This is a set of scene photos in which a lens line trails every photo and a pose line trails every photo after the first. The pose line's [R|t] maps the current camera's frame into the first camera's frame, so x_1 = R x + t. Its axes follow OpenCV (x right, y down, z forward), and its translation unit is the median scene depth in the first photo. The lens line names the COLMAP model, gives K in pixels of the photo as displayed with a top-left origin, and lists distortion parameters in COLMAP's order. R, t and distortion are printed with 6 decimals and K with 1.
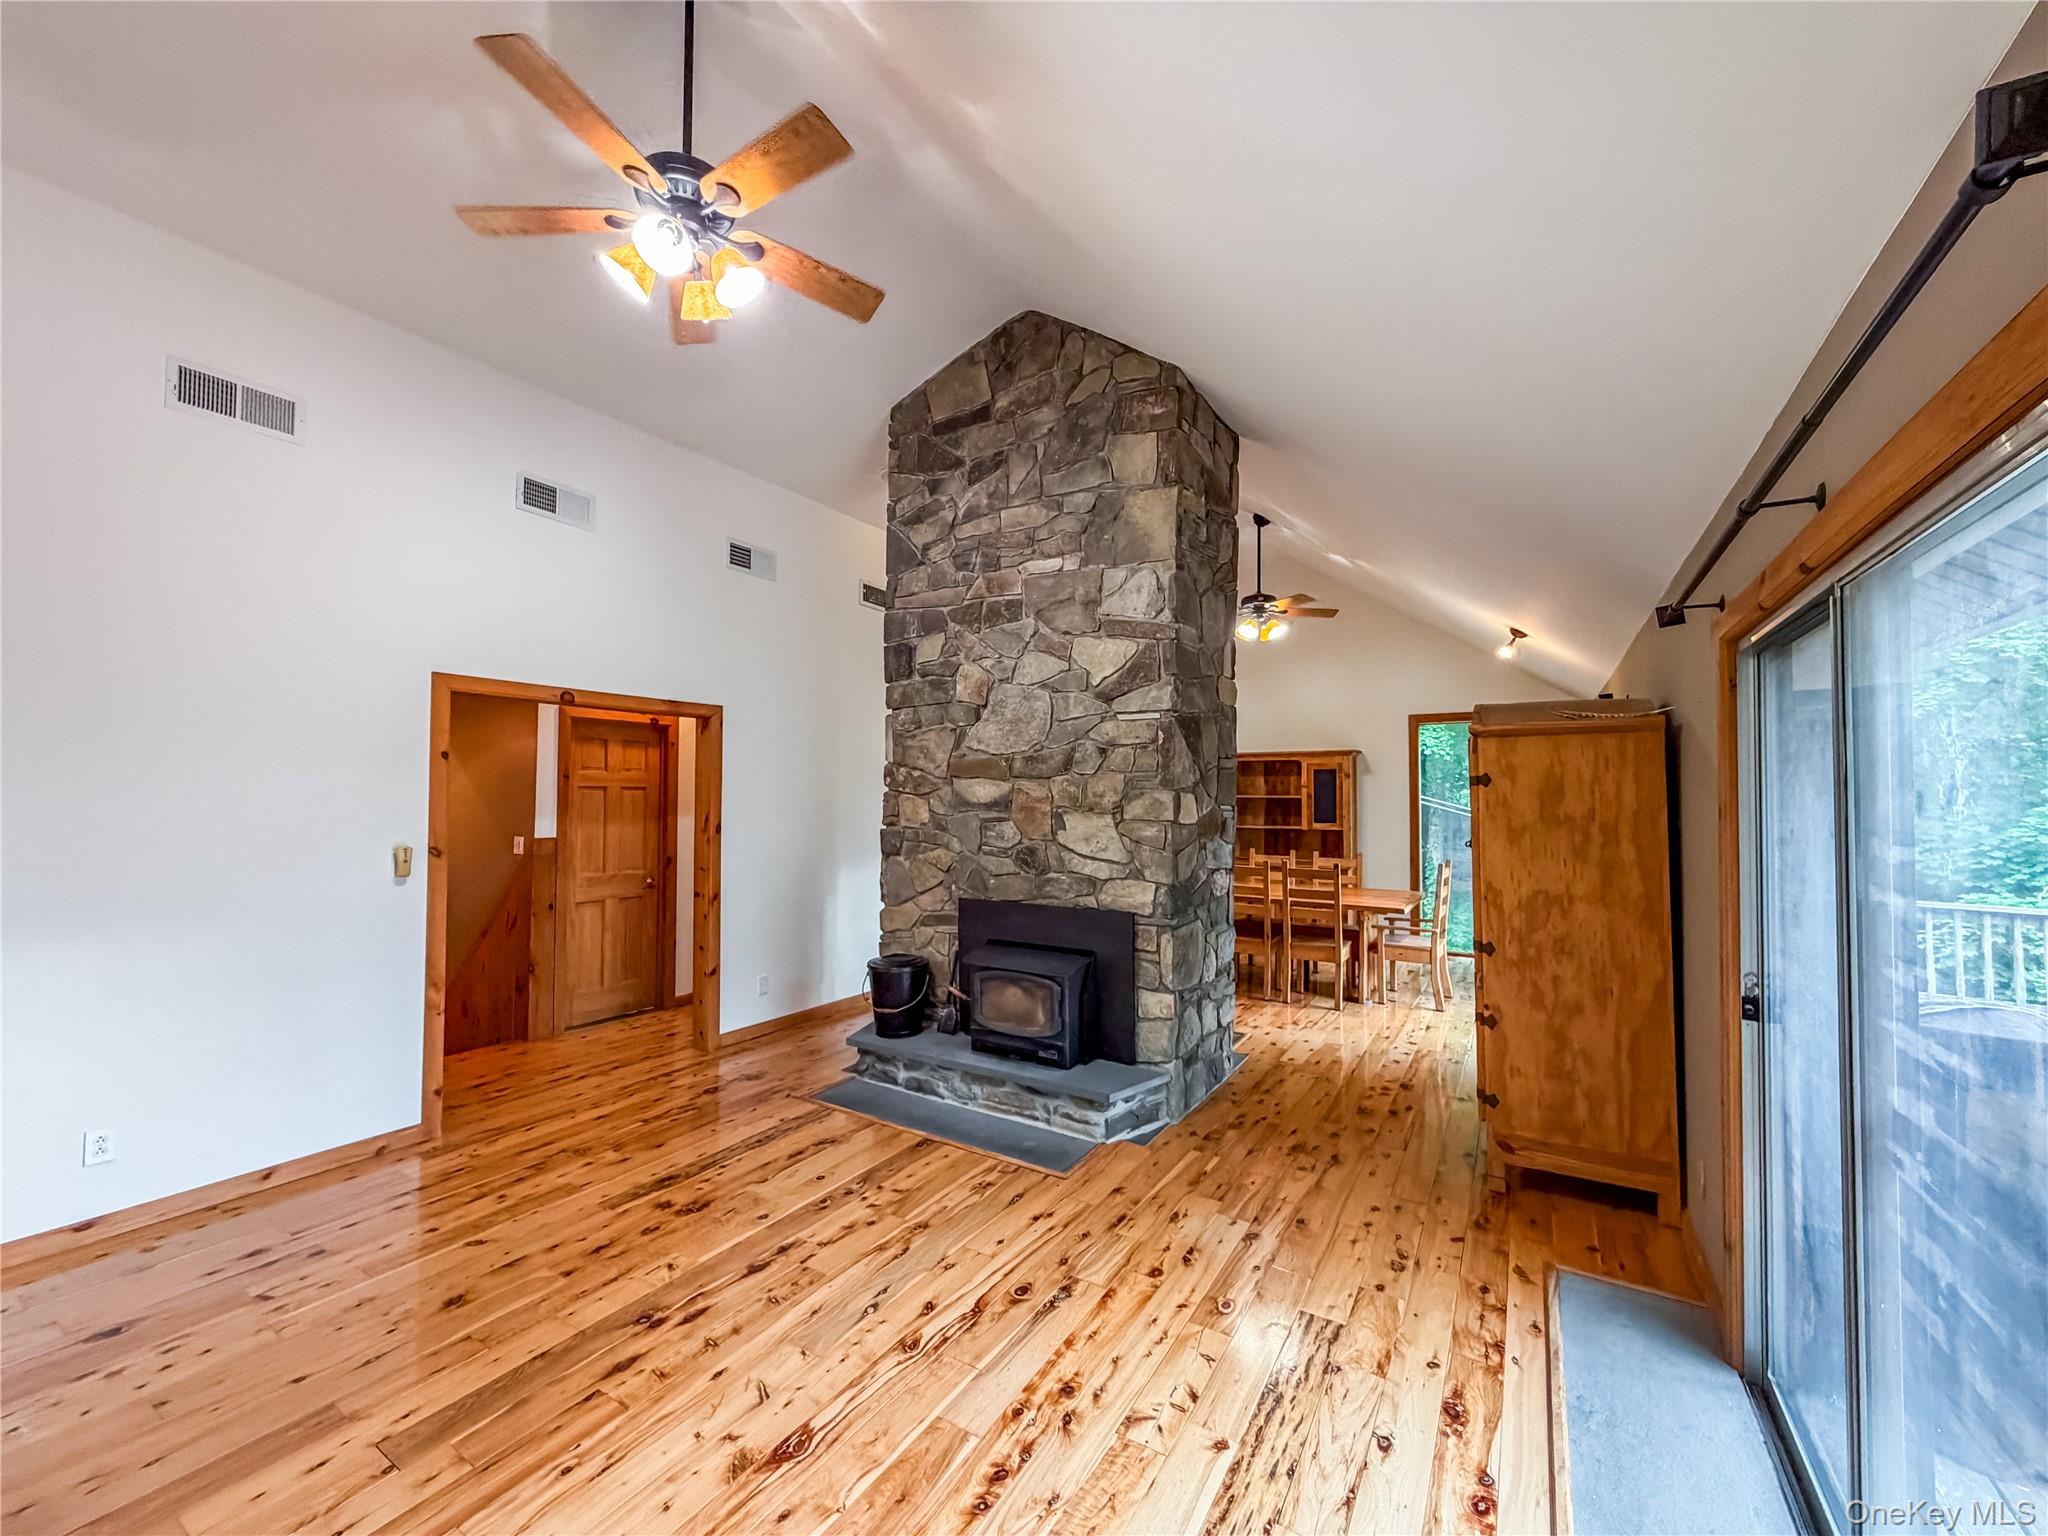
lens RADIAL K [[822.2, 0, 1017.1], [0, 822.2, 769.5], [0, 0, 1]] dist [-0.000095, -0.000071]
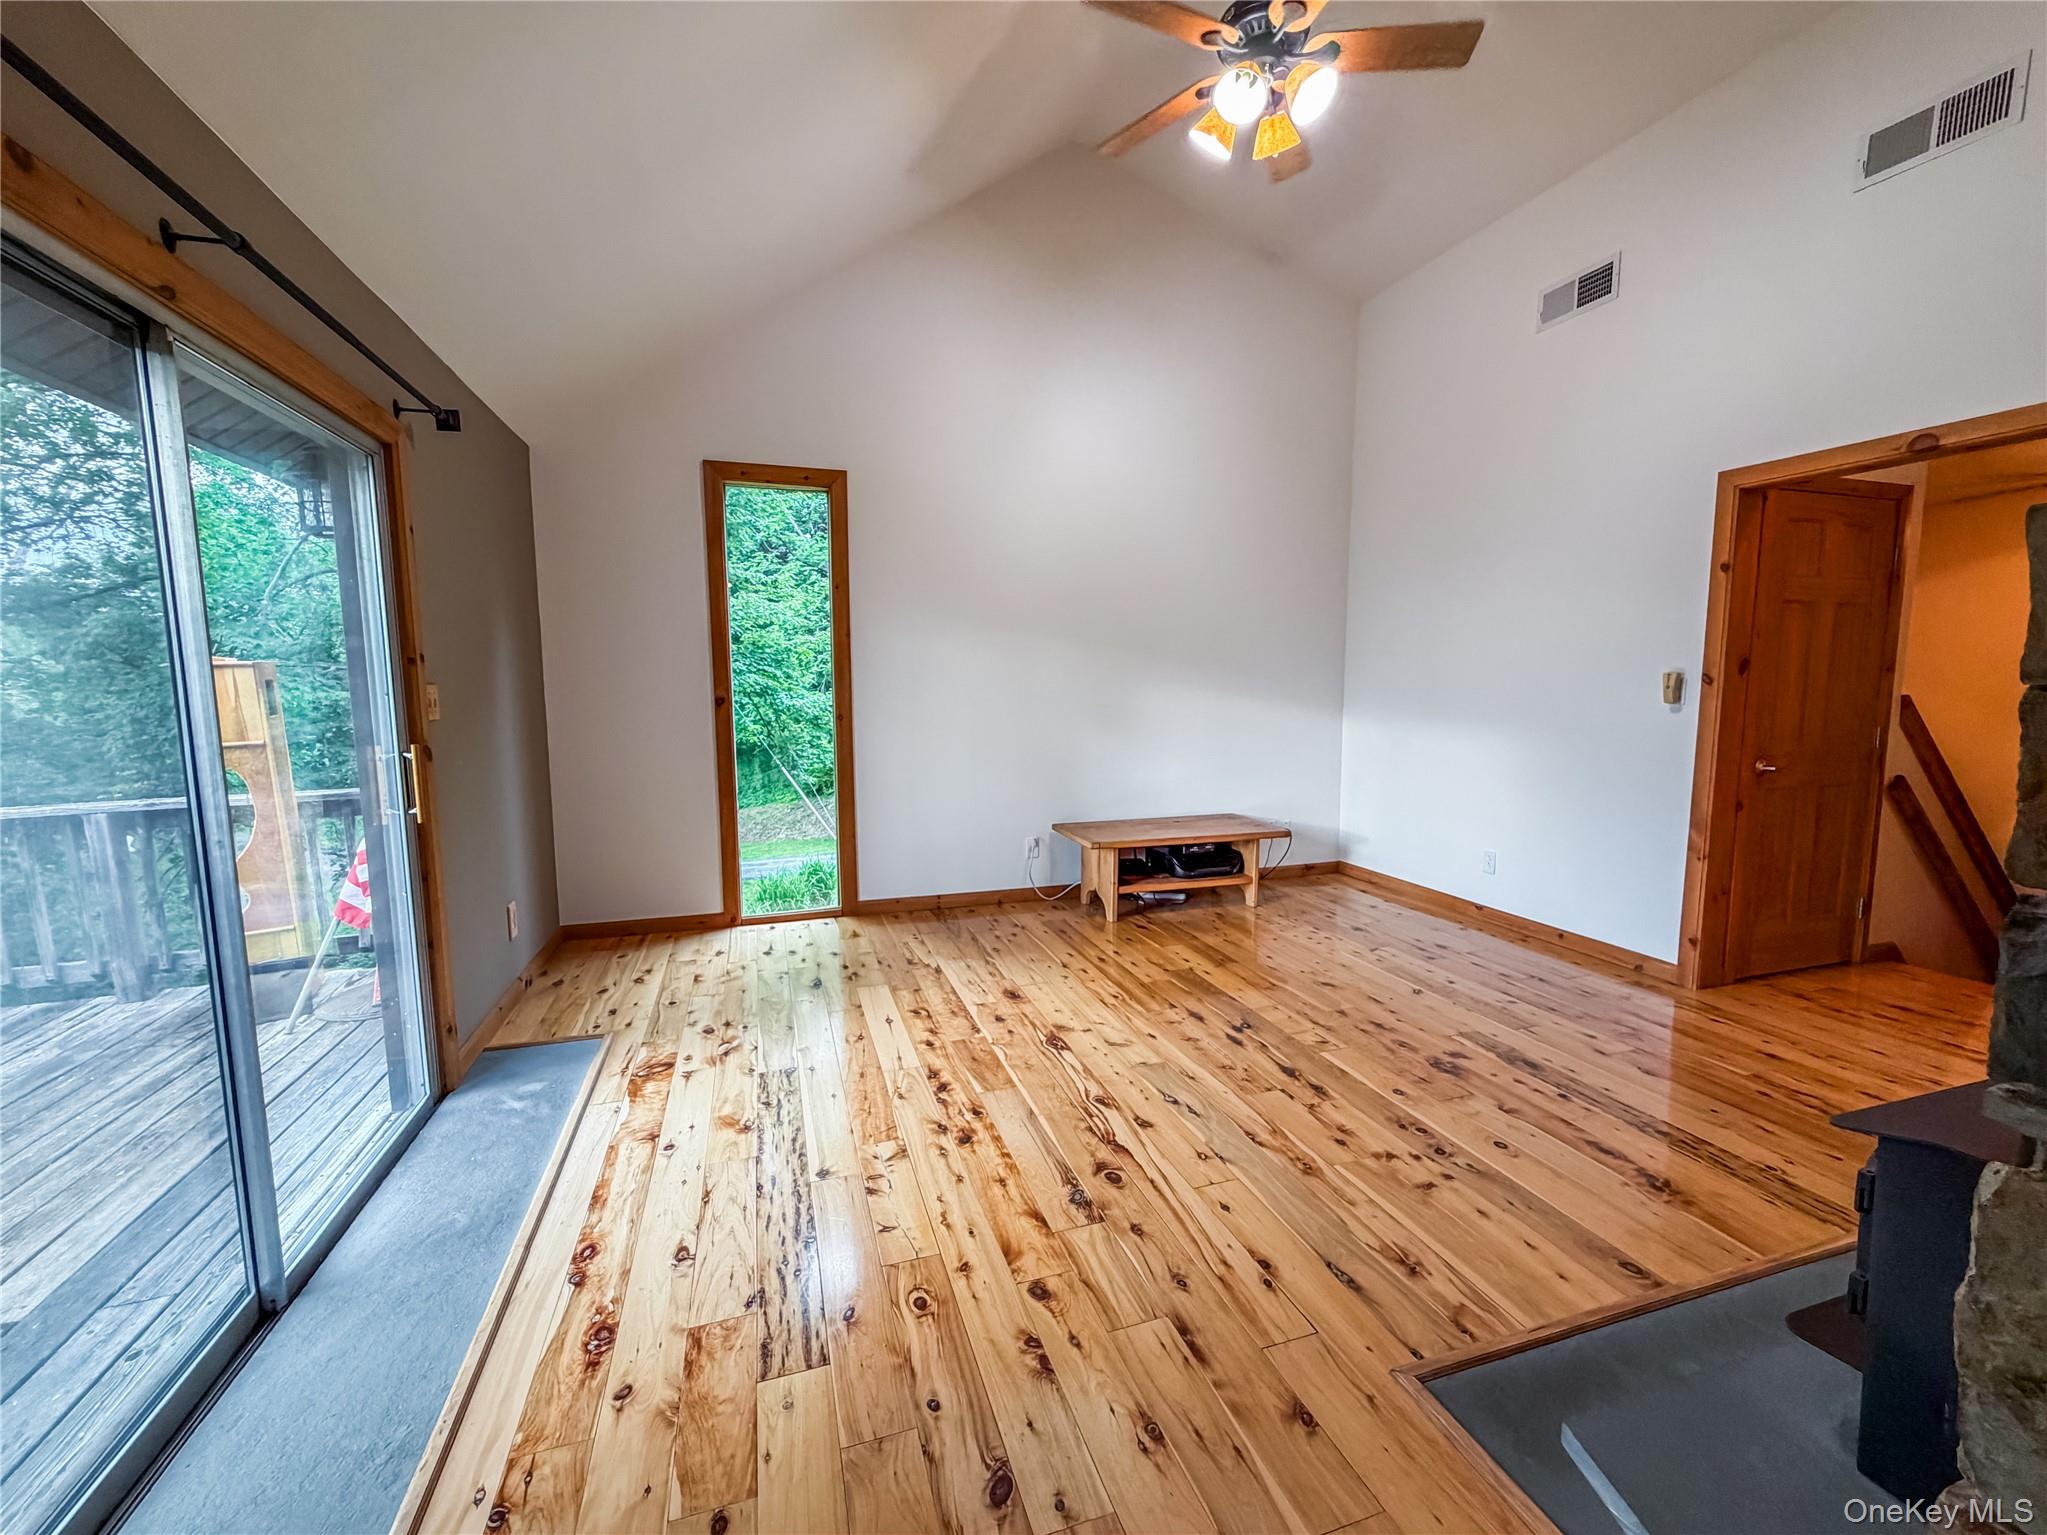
lens RADIAL K [[821.8, 0, 1016.7], [0, 821.8, 769.0], [0, 0, 1]] dist [-0.000095, -0.000071]
pose [[-0.649213, 0.078933, -0.756500, 0.688910], [0.027350, 0.996380, 0.080491, 0.155376], [0.760115, 0.031565, -0.649022, 1.498349]]
